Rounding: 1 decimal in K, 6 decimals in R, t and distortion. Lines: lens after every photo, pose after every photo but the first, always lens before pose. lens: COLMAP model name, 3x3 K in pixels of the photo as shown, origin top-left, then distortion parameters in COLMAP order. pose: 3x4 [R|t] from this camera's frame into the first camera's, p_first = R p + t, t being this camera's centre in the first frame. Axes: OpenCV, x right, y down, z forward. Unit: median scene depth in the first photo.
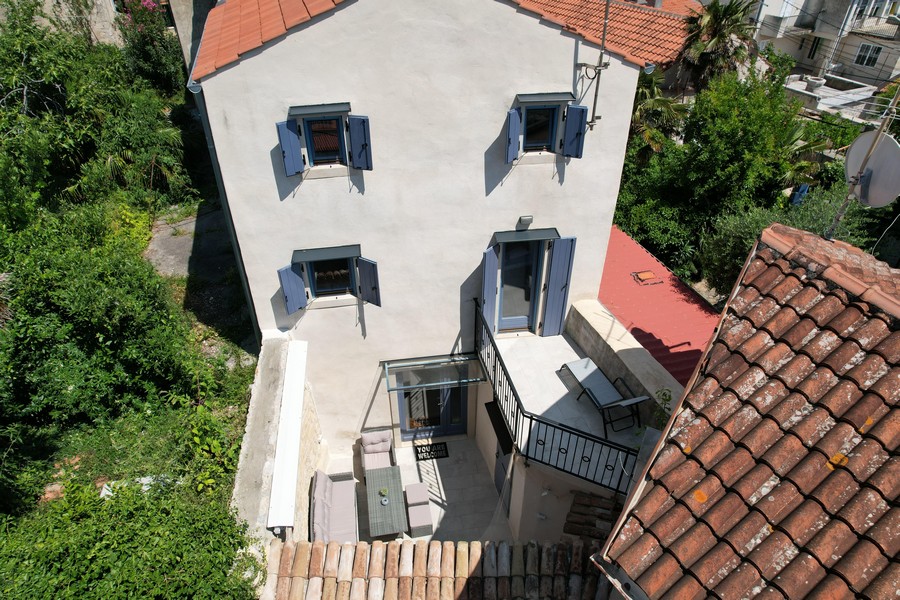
lens RADIAL K [[575.9, 0, 446.9], [0, 575.9, 297.8], [0, 0, 1]] dist [-0.021927, 0.004809]
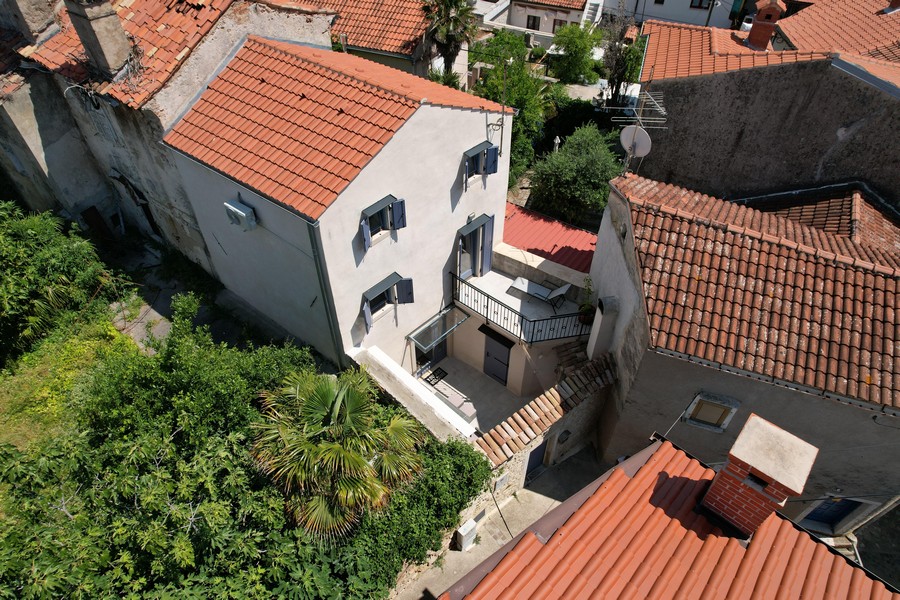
lens RADIAL K [[575.9, 0, 451.4], [0, 575.9, 302.0], [0, 0, 1]] dist [-0.021927, 0.004809]
pose [[0.798728, -0.430428, 0.420435, -0.758102], [0.356326, 0.901421, 0.245909, -0.366614], [-0.484835, -0.046603, 0.873363, -0.441969]]
